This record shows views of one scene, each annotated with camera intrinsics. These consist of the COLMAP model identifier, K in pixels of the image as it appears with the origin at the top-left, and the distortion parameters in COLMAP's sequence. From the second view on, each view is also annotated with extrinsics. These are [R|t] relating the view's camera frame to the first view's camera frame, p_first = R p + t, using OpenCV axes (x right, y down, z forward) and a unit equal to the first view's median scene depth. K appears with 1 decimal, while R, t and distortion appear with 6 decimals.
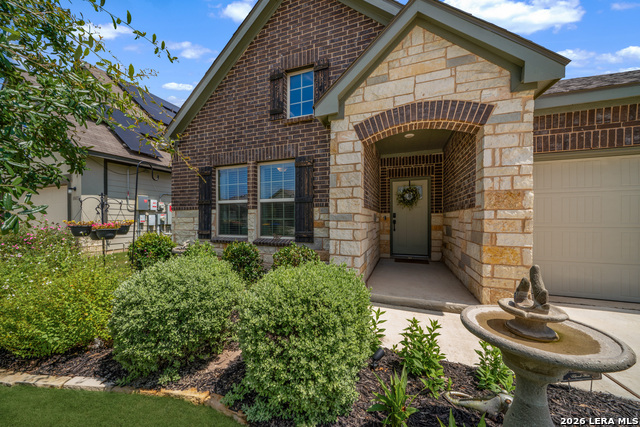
lens RADIAL K [[247.8, 0, 306.8], [0, 247.8, 221.9], [0, 0, 1]] dist [-0.001392, 0.000375]
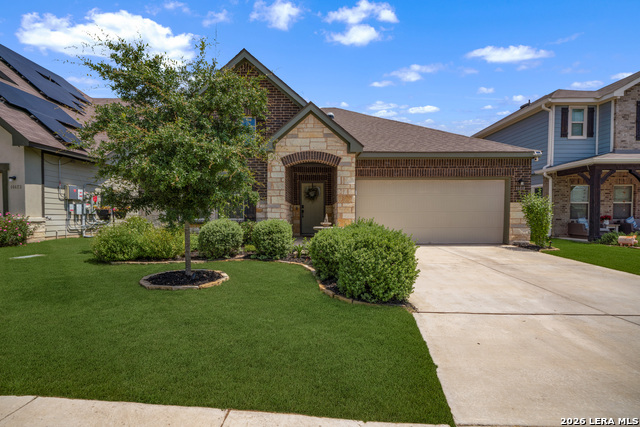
lens RADIAL K [[292.7, 0, 318.3], [0, 292.7, 216.4], [0, 0, 1]] dist [0.004486, 0.000272]
pose [[0.929565, -0.001799, 0.368653, -0.217446], [0.002557, 0.999996, -0.001566, 0.038212], [-0.368648, 0.002398, 0.929566, -0.702662]]
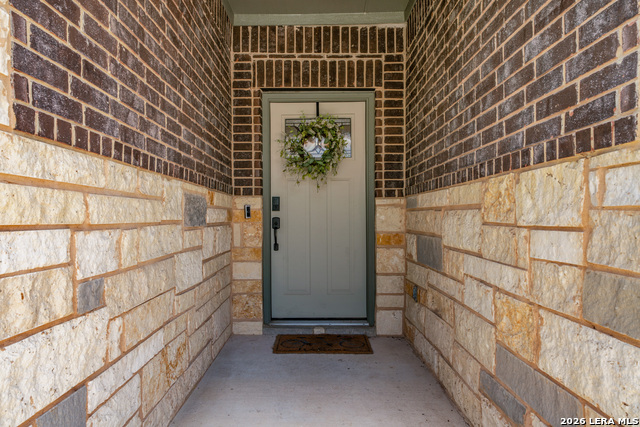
lens RADIAL K [[432.0, 0, 319.8], [0, 432.0, 214.9], [0, 0, 1]] dist [-0.000702, -0.000026]
pose [[0.931527, 0.003383, 0.363657, 0.225733], [0.003606, 0.999822, -0.018539, -0.000434], [-0.363655, 0.018581, 0.931349, 0.500863]]
